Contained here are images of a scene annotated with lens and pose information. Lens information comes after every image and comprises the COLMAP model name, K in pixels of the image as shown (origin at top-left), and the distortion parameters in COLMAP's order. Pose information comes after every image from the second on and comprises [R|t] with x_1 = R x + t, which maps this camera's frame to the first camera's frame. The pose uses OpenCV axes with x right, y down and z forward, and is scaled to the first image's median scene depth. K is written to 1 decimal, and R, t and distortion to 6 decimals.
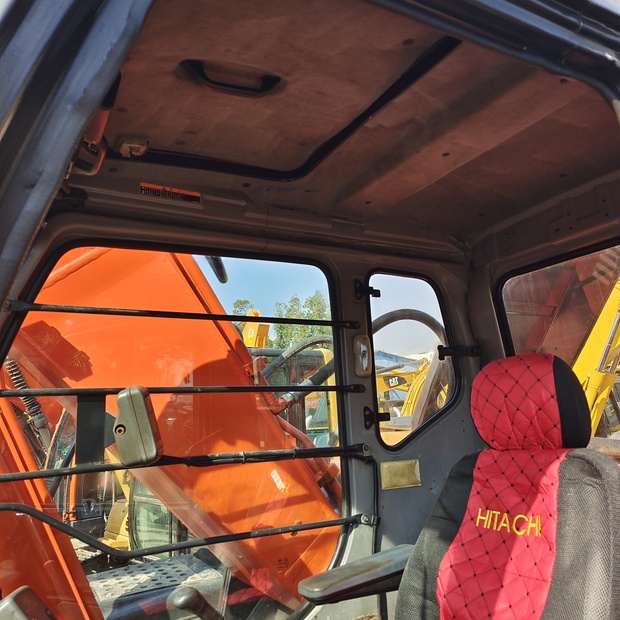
lens RADIAL K [[562.7, 0, 310.0], [0, 562.7, 310.0], [0, 0, 1]] dist [0.038151, 0.007860]
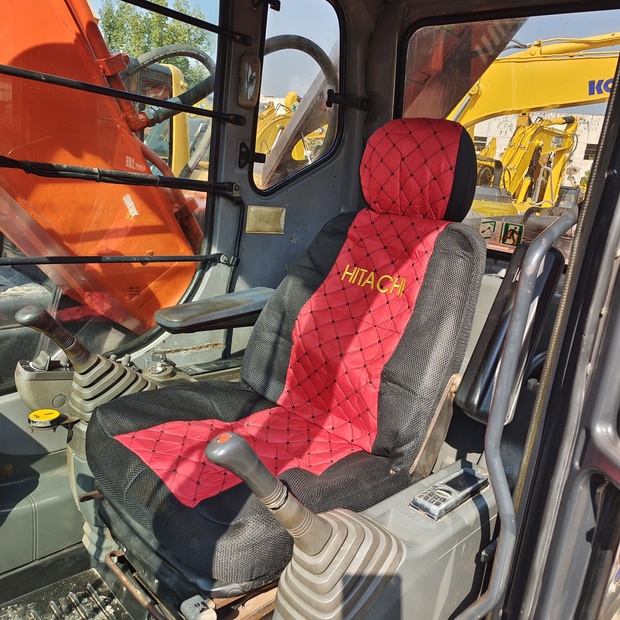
lens RADIAL K [[562.7, 0, 310.0], [0, 562.7, 310.0], [0, 0, 1]] dist [0.038151, 0.007860]
pose [[0.939638, 0.094132, 0.328967, -0.079390], [-0.227770, 0.889530, 0.396053, 0.031928], [-0.255345, -0.447075, 0.857276, 0.096759]]
